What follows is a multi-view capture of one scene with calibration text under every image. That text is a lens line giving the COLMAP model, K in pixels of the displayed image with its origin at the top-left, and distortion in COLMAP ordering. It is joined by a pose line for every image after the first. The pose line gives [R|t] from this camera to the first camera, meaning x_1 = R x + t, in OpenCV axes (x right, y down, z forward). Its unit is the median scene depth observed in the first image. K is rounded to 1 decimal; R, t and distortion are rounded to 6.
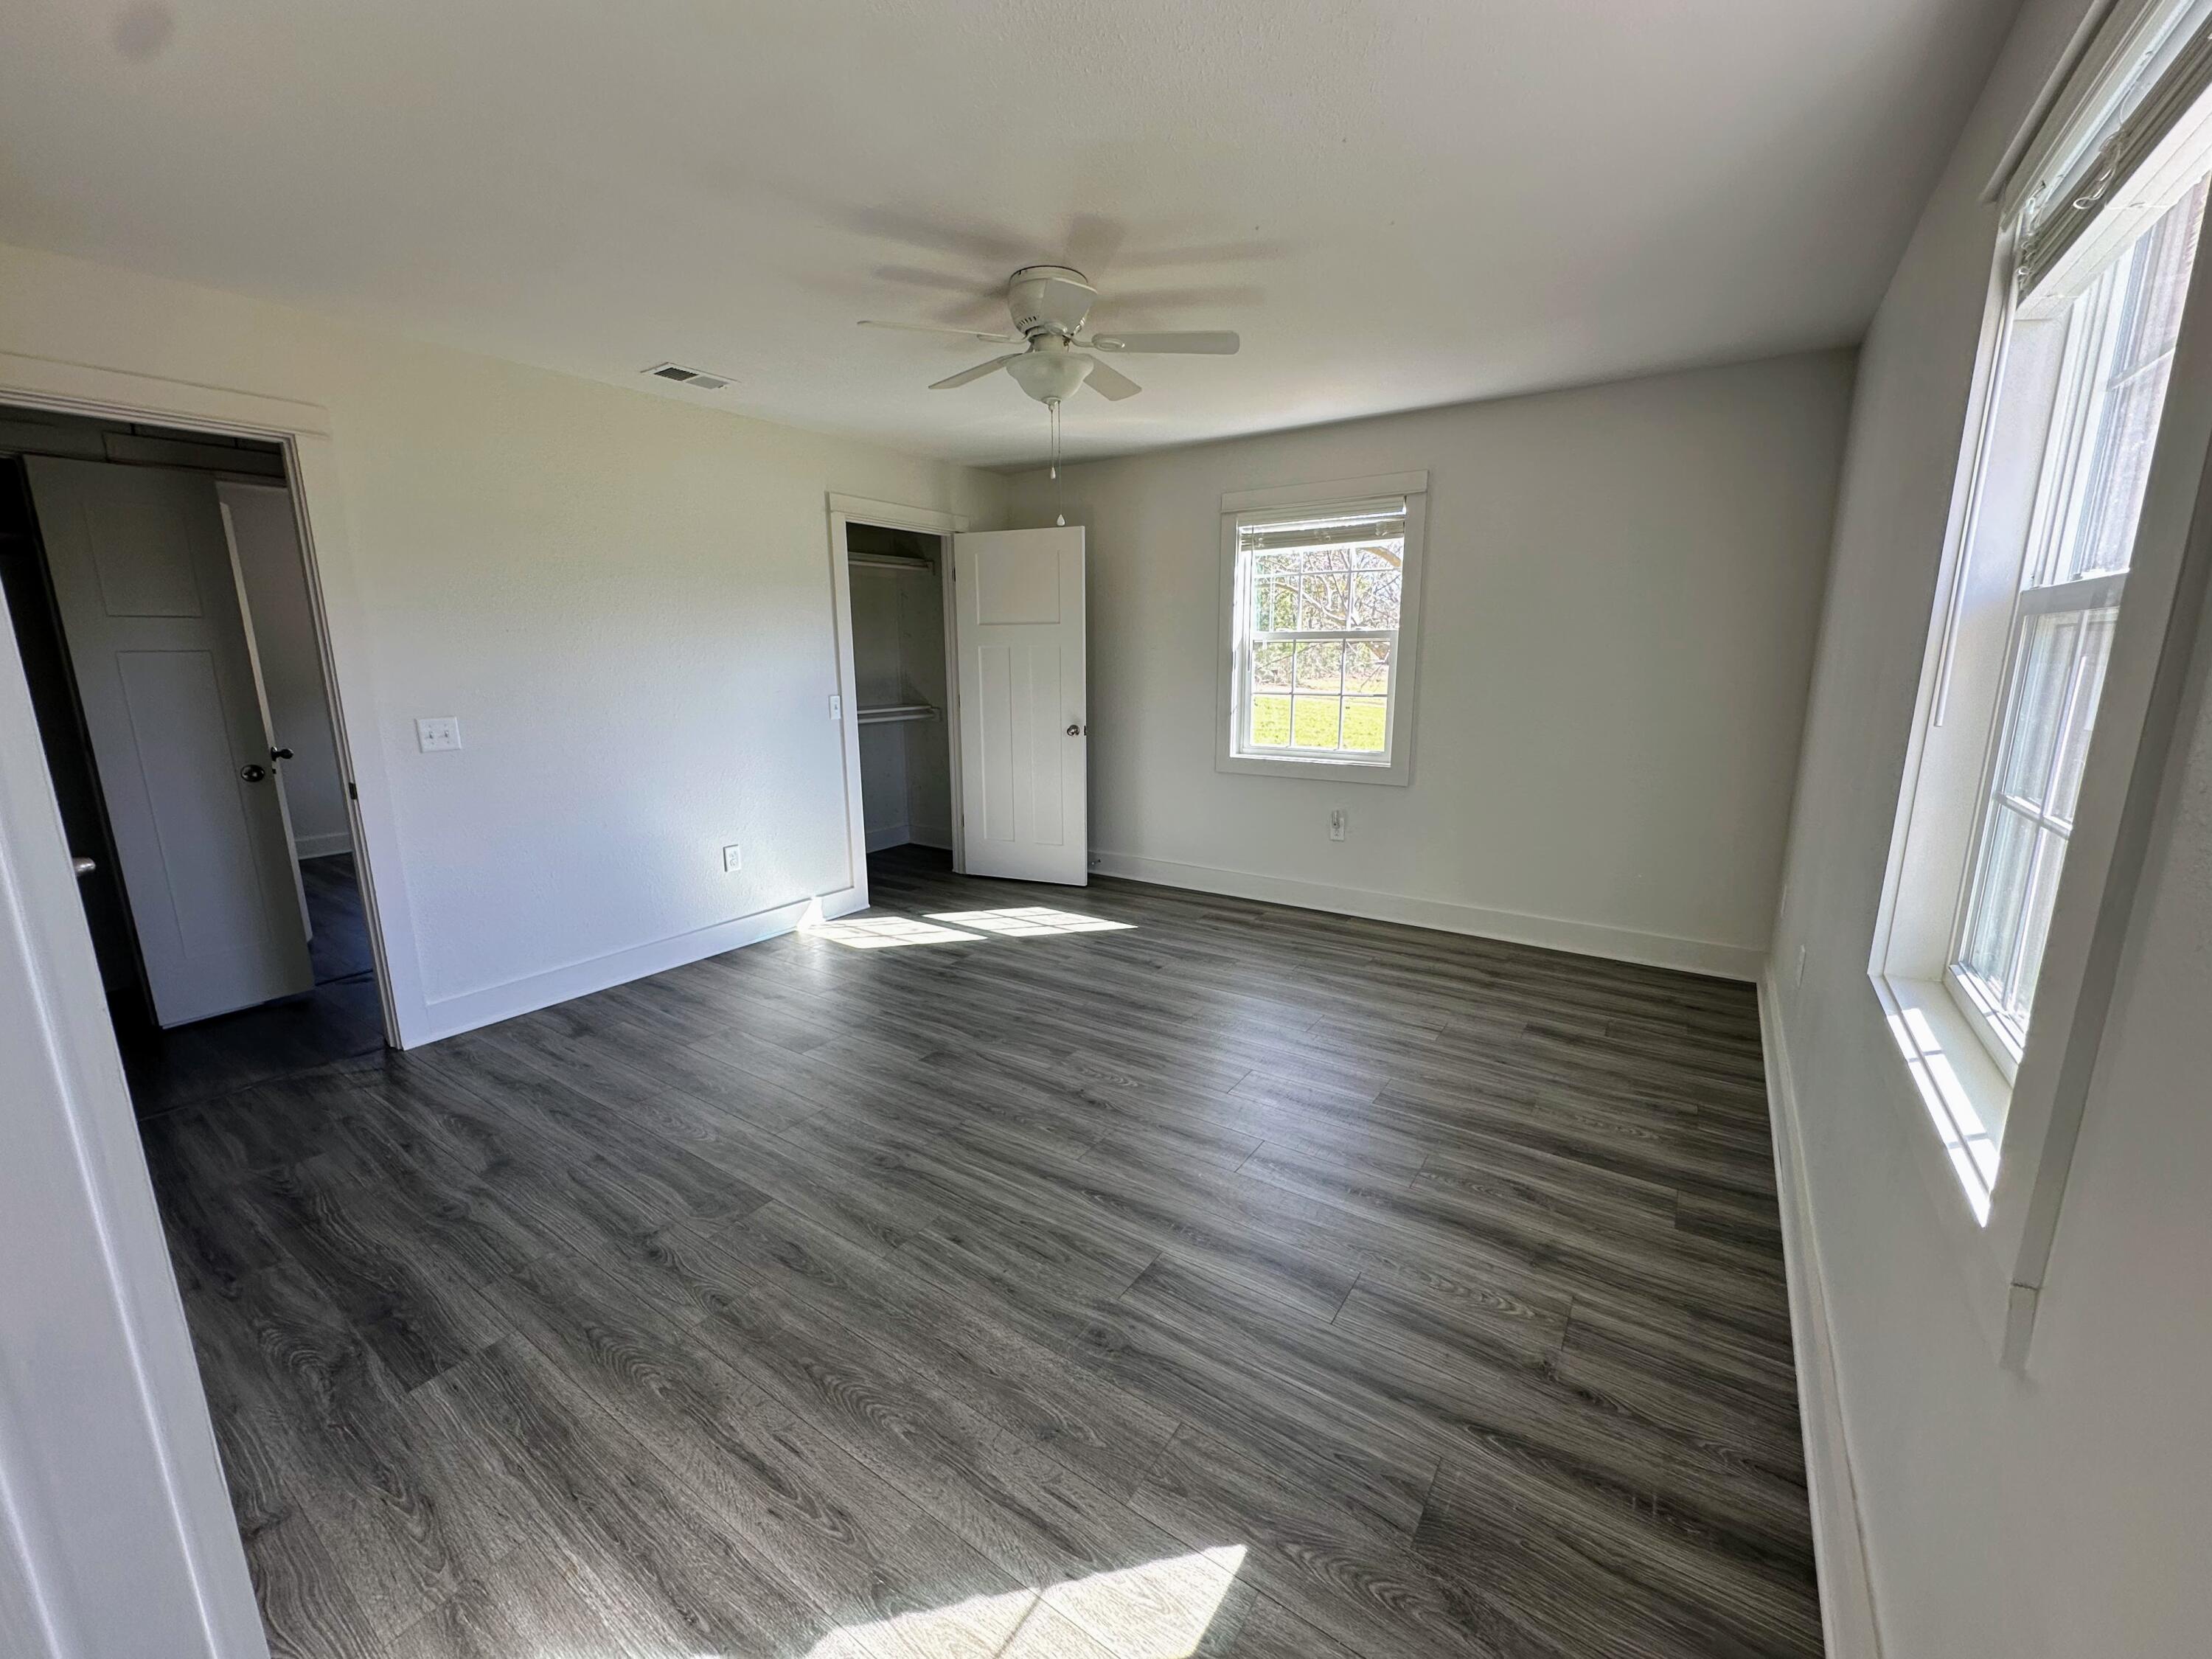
lens RADIAL K [[873.3, 0, 1109.5], [0, 873.3, 826.8], [0, 0, 1]] dist [-0.001558, -0.000413]
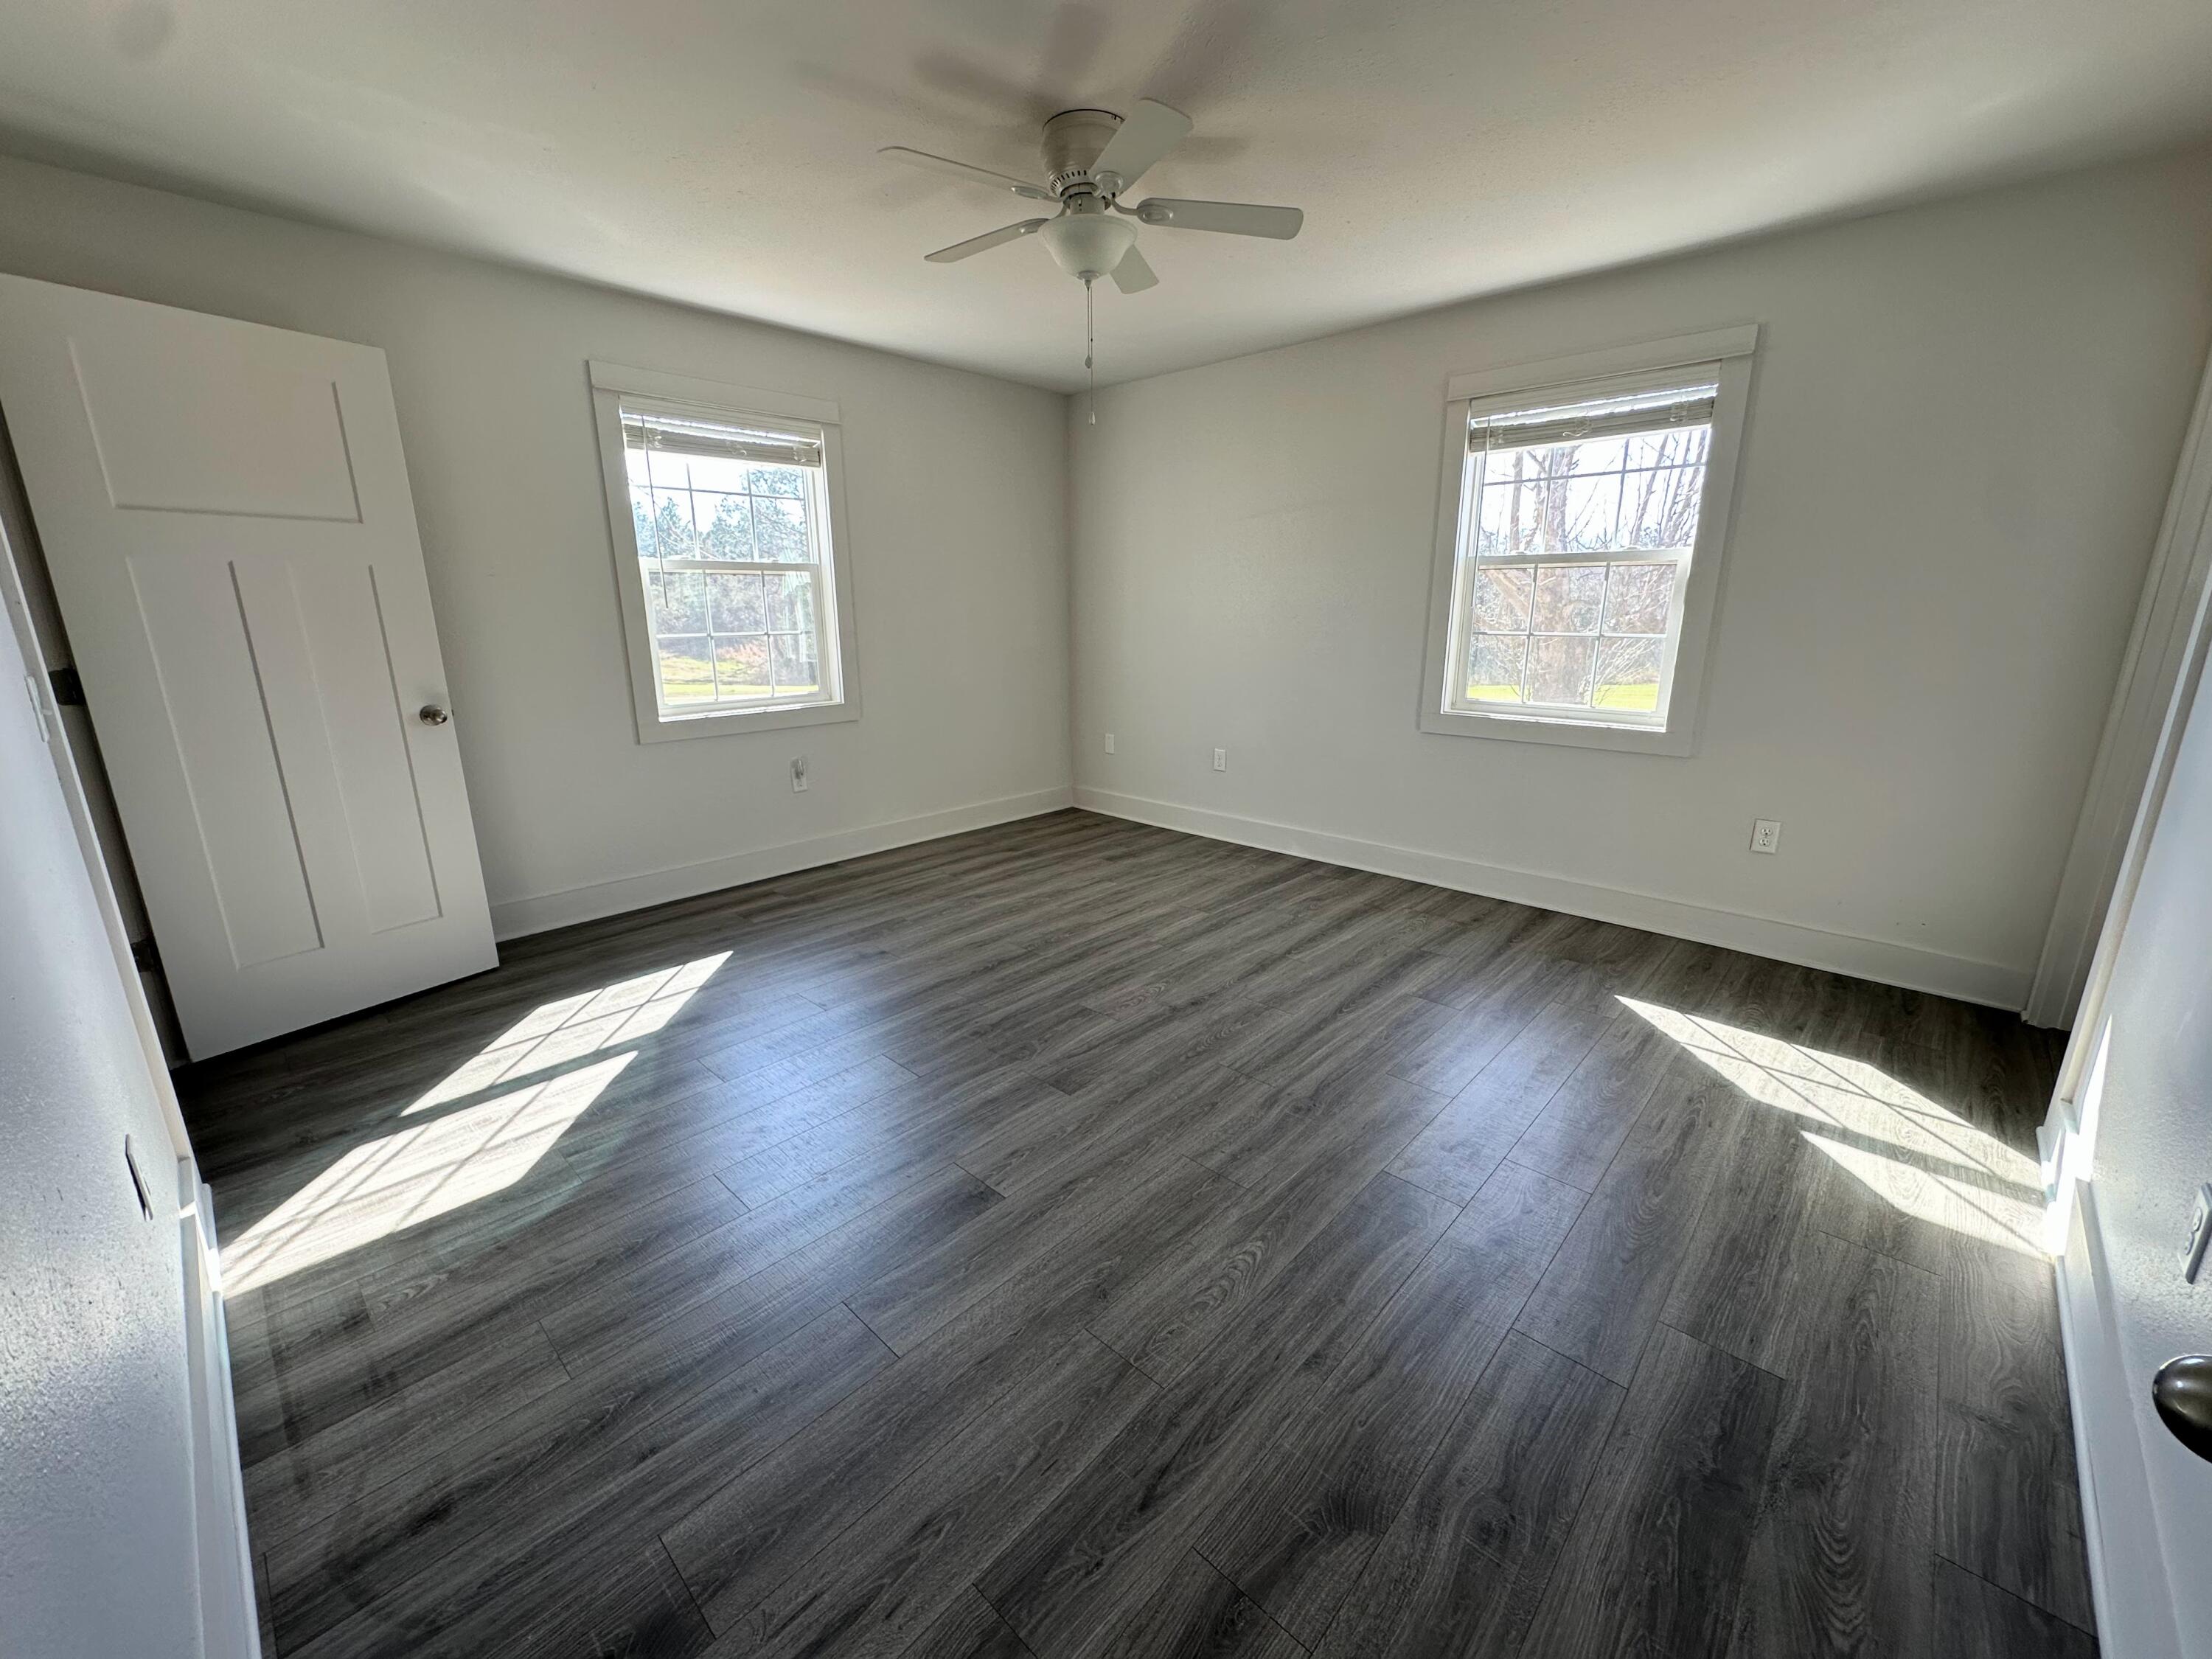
lens RADIAL K [[873.3, 0, 1101.0], [0, 873.3, 827.9], [0, 0, 1]] dist [-0.001558, -0.000413]
pose [[0.164415, -0.242851, 0.956029, -0.883664], [0.199557, 0.957366, 0.208871, -0.116918], [-0.965994, 0.156441, 0.205868, 0.759473]]
